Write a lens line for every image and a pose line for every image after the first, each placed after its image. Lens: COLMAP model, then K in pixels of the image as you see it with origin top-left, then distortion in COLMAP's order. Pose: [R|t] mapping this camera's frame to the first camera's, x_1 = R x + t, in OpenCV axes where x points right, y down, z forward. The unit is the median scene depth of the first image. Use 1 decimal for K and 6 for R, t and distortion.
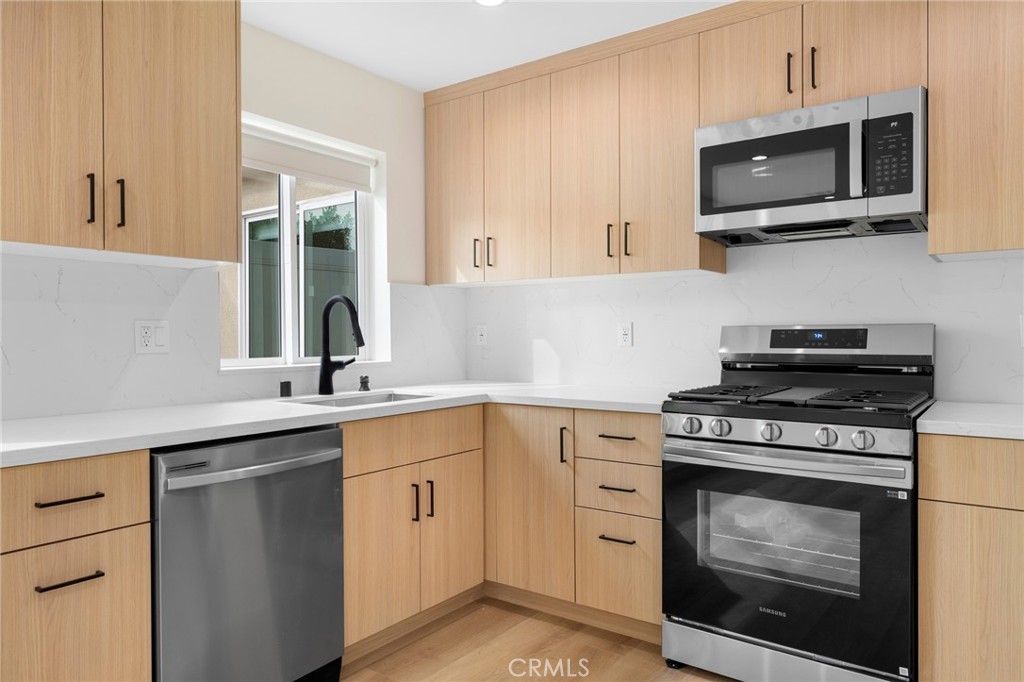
lens RADIAL K [[677.0, 0, 509.6], [0, 677.0, 339.6], [0, 0, 1]] dist [0.008243, 0.000889]
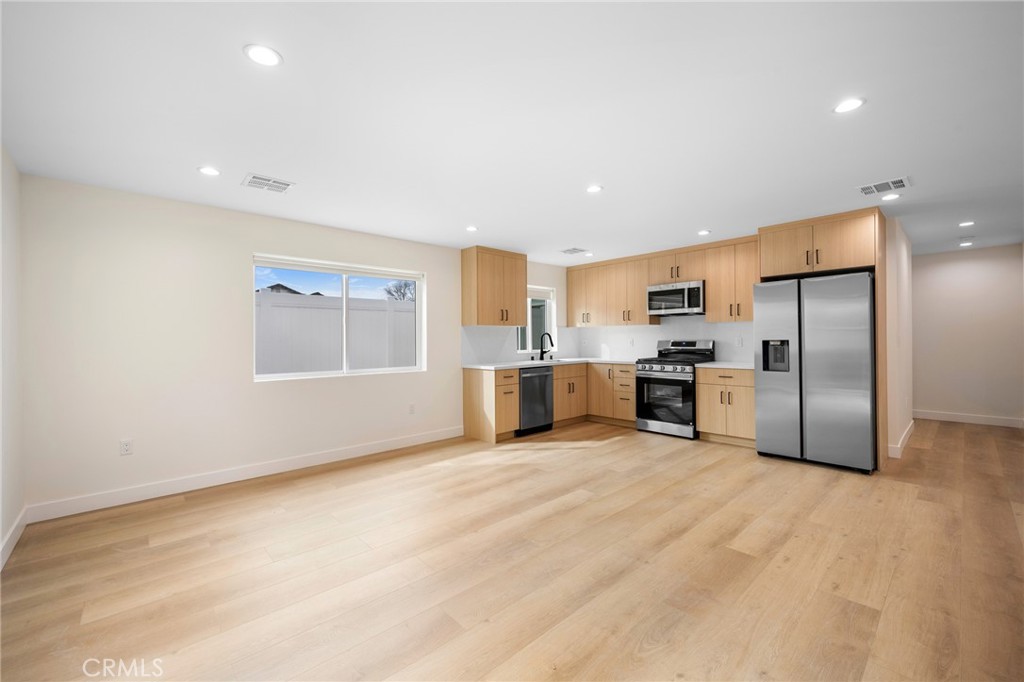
lens RADIAL K [[410.9, 0, 502.4], [0, 410.9, 345.5], [0, 0, 1]] dist [0.004551, -0.000351]
pose [[0.977713, -0.003475, -0.209918, -0.020551], [0.005606, 0.999939, 0.009558, -0.019879], [0.209872, -0.010522, 0.977672, -1.276241]]
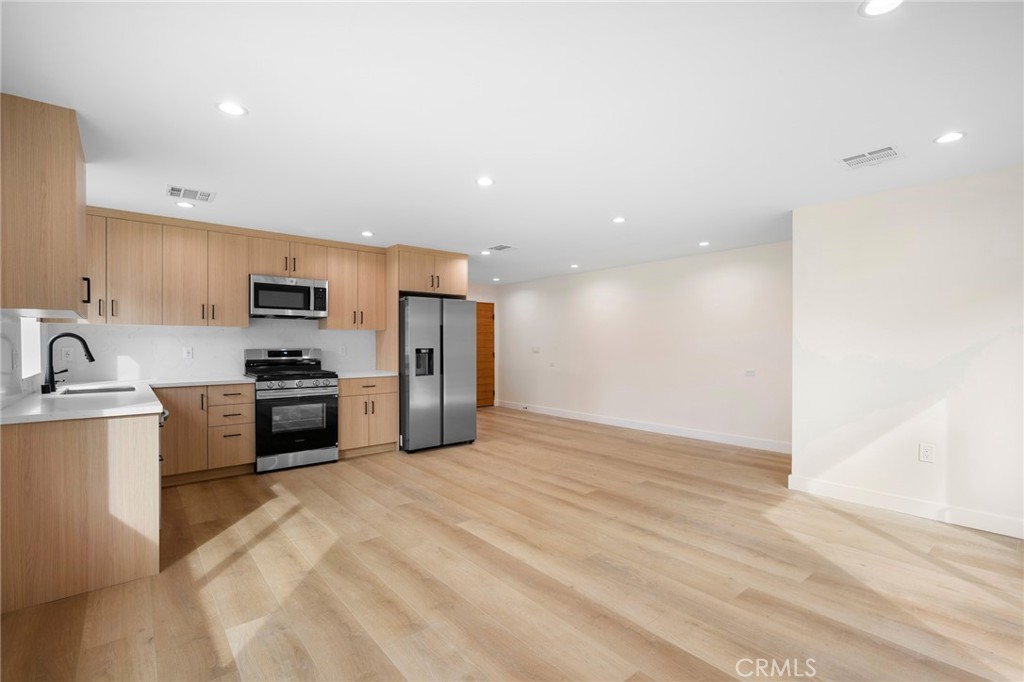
lens RADIAL K [[469.8, 0, 516.0], [0, 469.8, 349.8], [0, 0, 1]] dist [0.009657, 0.000272]
pose [[0.238983, -0.006426, 0.971003, -1.224340], [0.006929, 0.999964, 0.004912, -0.020765], [-0.970999, 0.005554, 0.239019, -0.414514]]
